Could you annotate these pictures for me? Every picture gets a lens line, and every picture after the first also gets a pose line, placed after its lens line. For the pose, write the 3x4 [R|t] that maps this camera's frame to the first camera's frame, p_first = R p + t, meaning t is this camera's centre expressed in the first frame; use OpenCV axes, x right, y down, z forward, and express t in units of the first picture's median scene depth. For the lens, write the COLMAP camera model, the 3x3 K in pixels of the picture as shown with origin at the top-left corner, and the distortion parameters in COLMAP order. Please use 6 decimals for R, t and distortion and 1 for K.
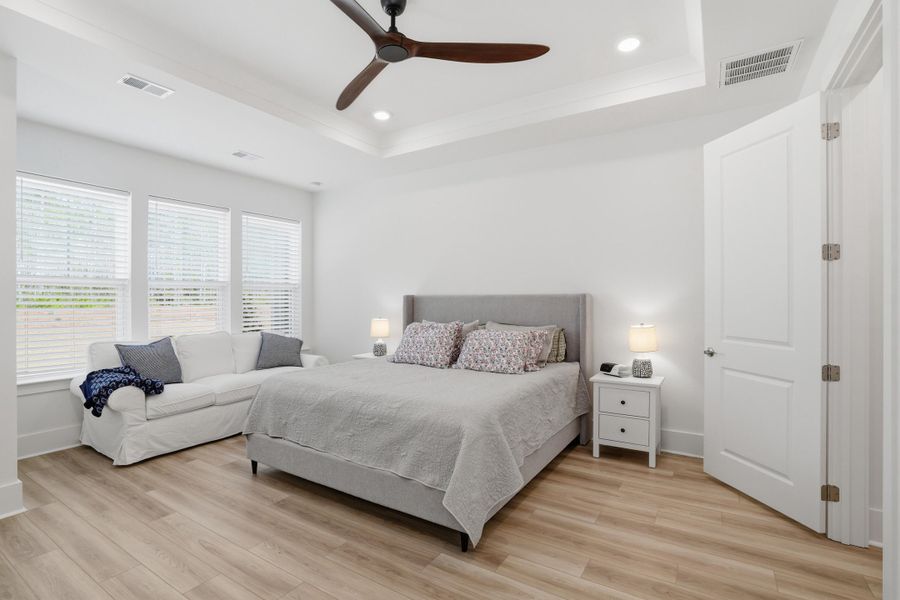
lens RADIAL K [[428.4, 0, 469.6], [0, 428.4, 304.1], [0, 0, 1]] dist [-0.048735, 0.017442]
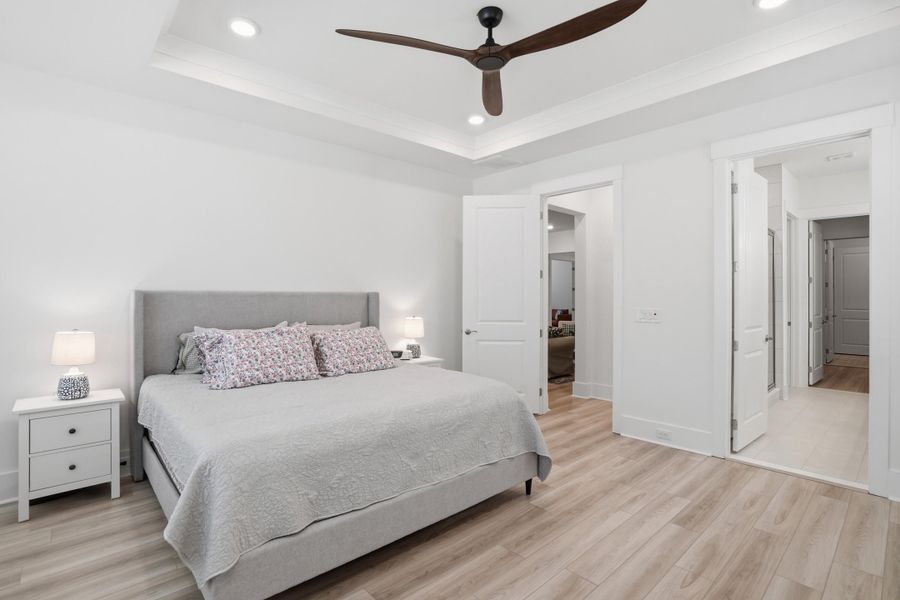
lens RADIAL K [[428.4, 0, 448.2], [0, 428.4, 297.9], [0, 0, 1]] dist [-0.048735, 0.017442]
pose [[0.283392, 0.004034, 0.958996, -0.813182], [0.012005, 0.999898, -0.007754, 0.001988], [-0.958929, 0.013711, 0.283314, 0.539336]]
